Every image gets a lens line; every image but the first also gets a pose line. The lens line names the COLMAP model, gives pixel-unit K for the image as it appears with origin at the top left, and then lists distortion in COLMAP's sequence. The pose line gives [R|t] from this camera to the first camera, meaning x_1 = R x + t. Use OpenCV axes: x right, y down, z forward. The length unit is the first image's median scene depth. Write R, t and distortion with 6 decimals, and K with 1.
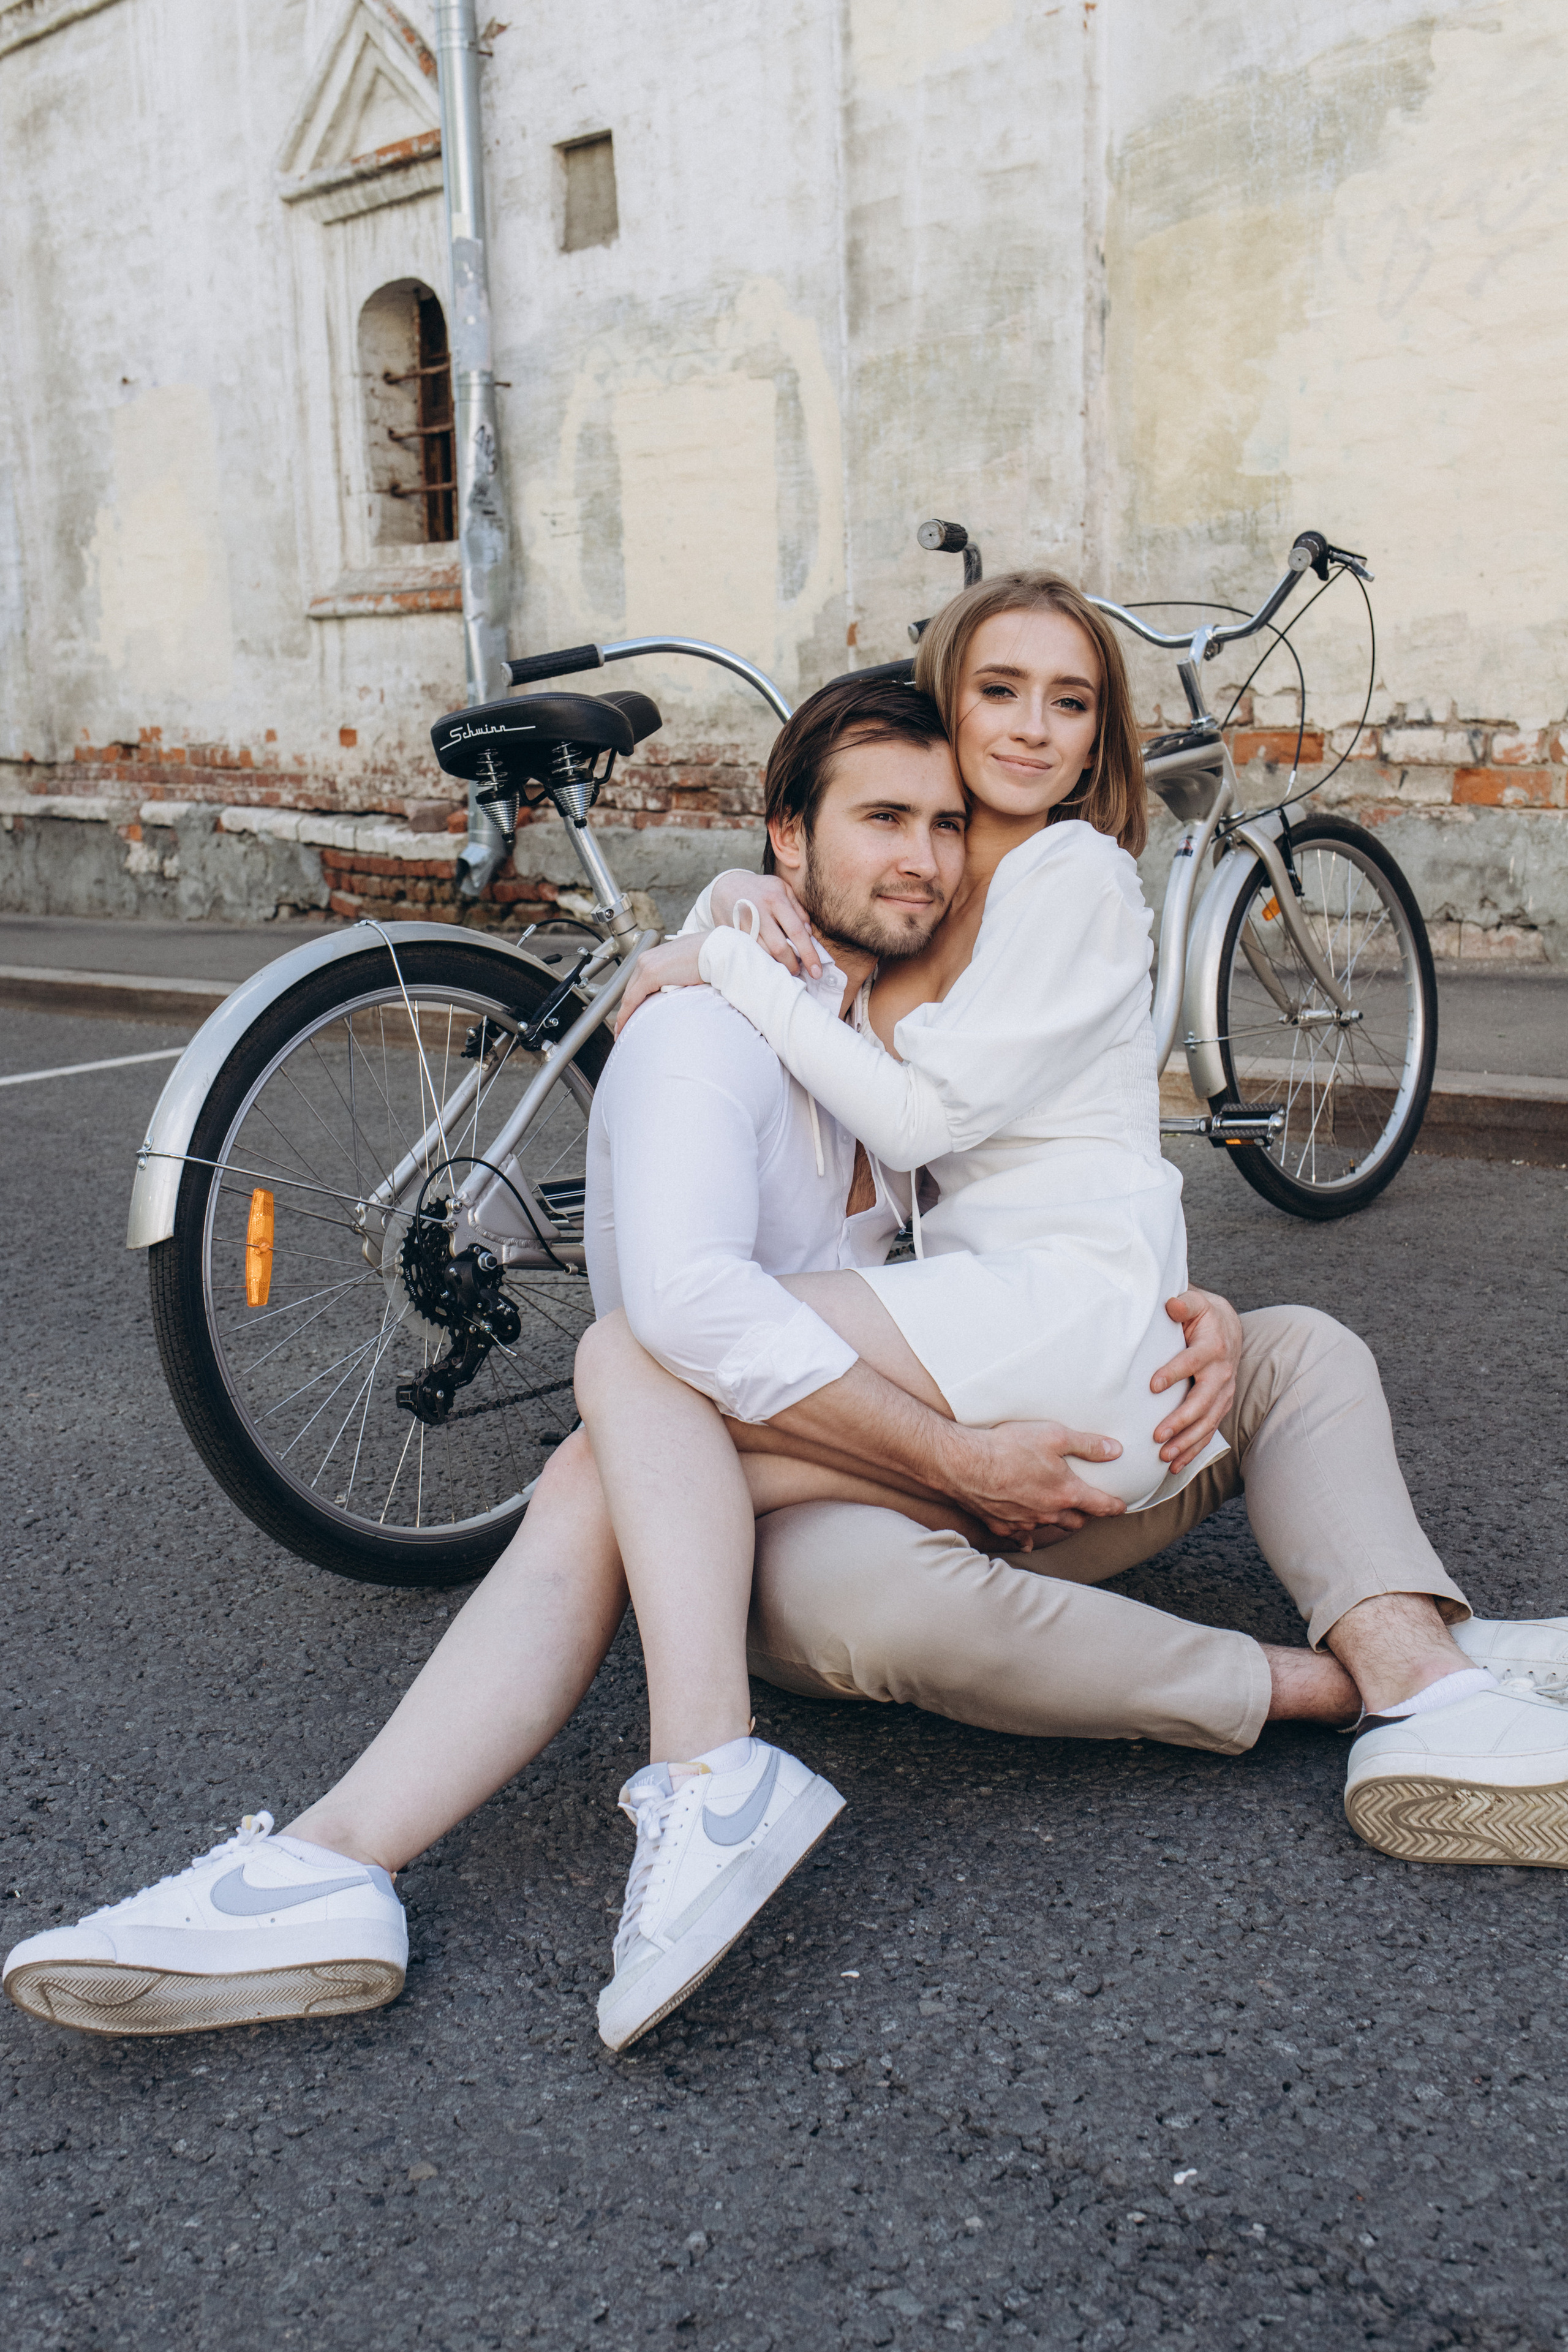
lens RADIAL K [[2252.4, 0, 788.8], [0, 2252.4, 1185.7], [0, 0, 1]] dist [-0.006773, 0.000000]
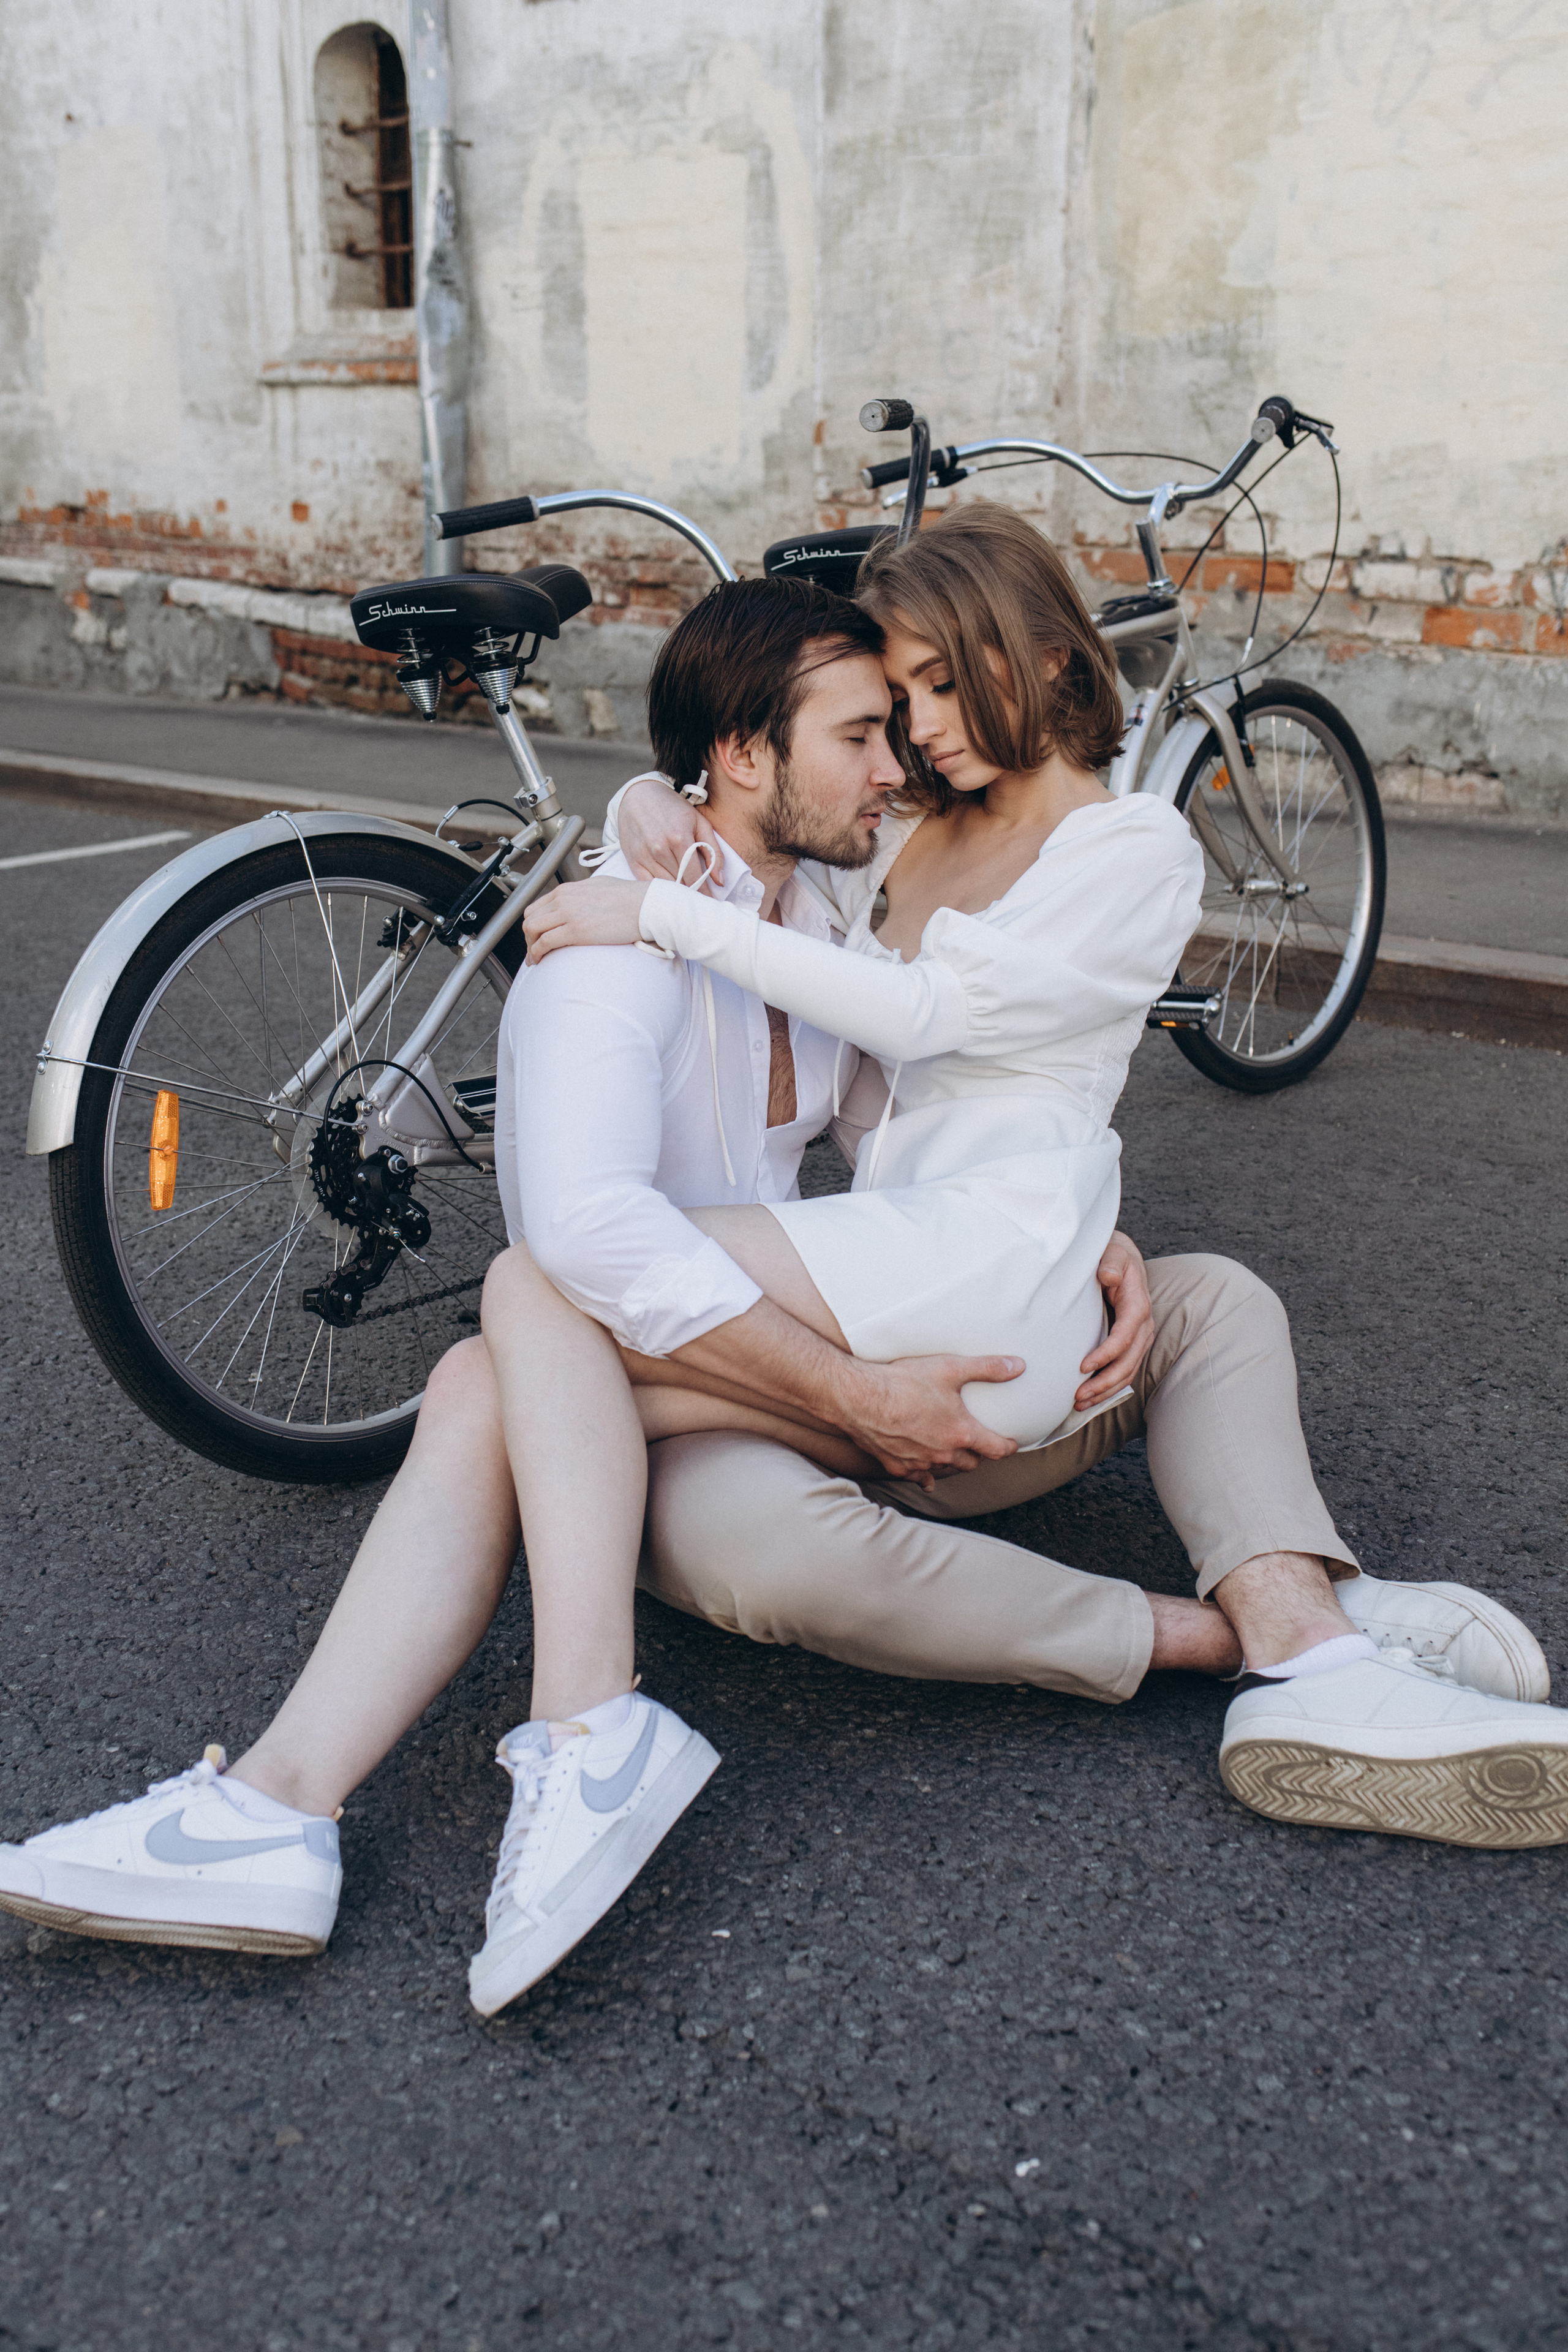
lens RADIAL K [[2252.4, 0, 787.2], [0, 2252.4, 1188.5], [0, 0, 1]] dist [-0.006773, 0.000000]
pose [[0.999426, 0.028782, 0.017871, 0.011631], [-0.030465, 0.994271, 0.102453, -0.036192], [-0.014820, -0.102938, 0.994577, 0.007287]]
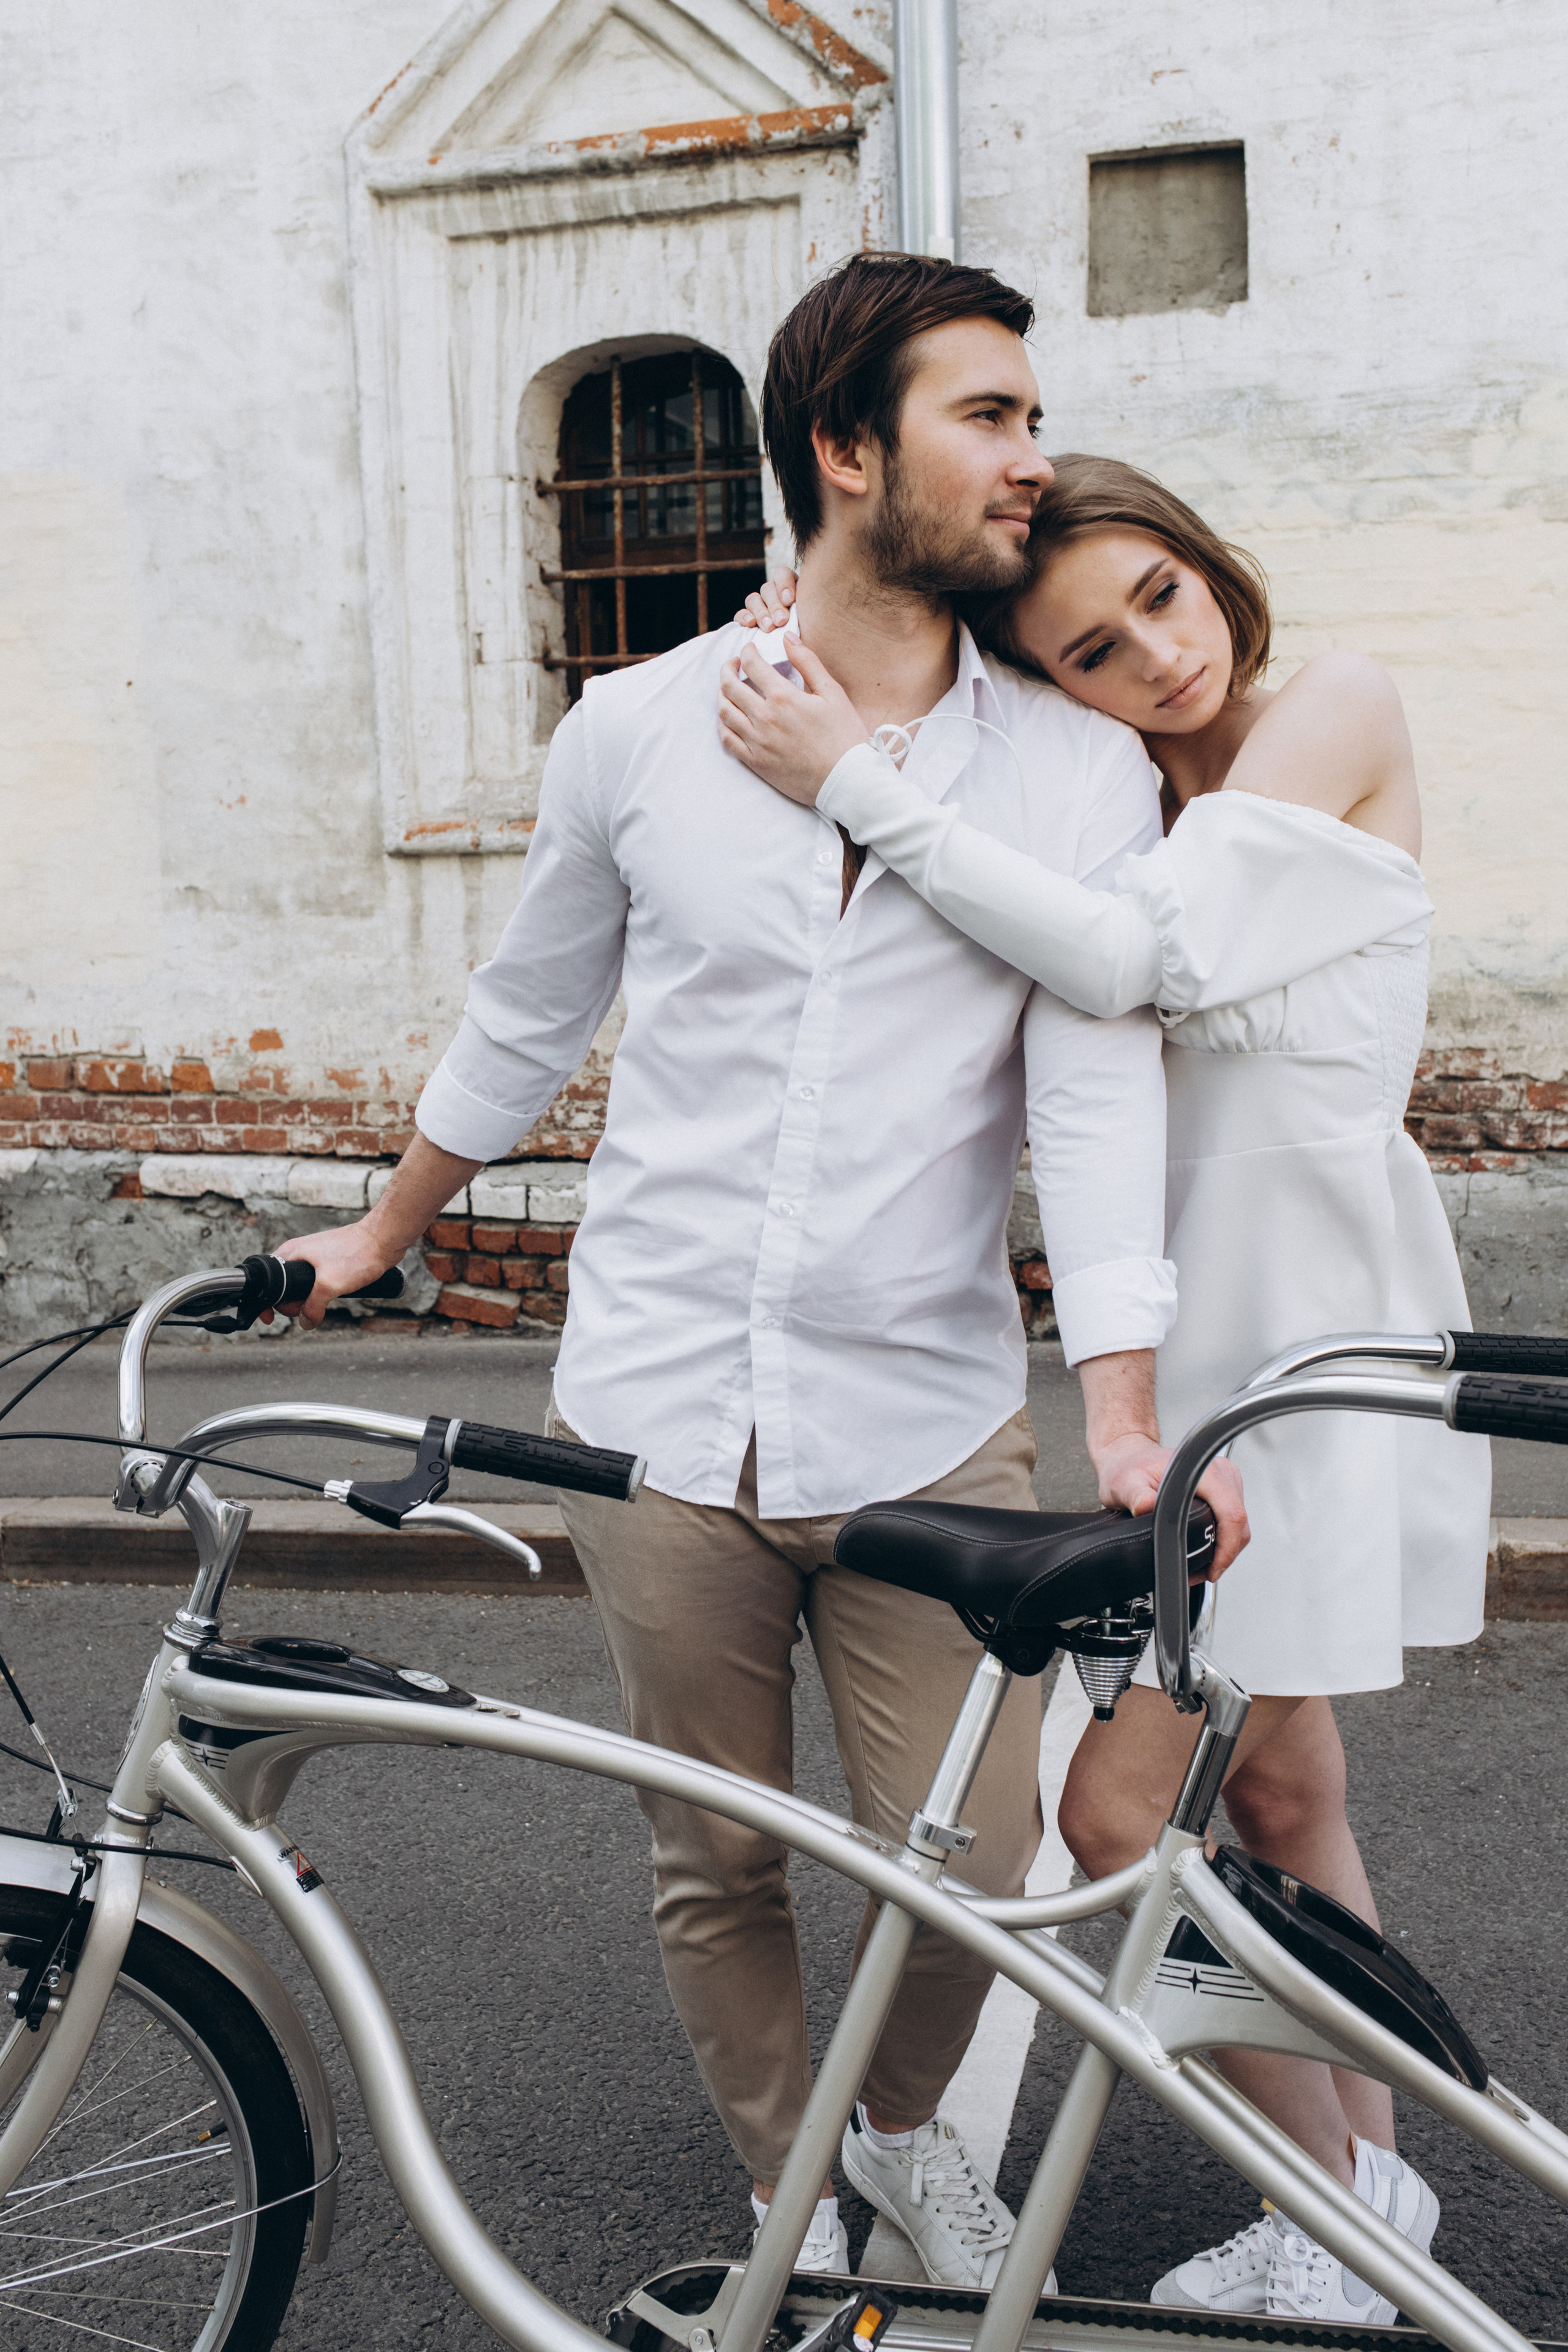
lens RADIAL K [[2252.4, 0, 784.0], [0, 2252.4, 1199.5], [0, 0, 1]] dist [-0.006773, 0.000000]
pose [[0.862591, -0.068405, 0.501255, -1.056154], [0.114470, 0.991510, -0.061678, -0.257878], [-0.492780, 0.110582, 0.863099, 1.014685]]
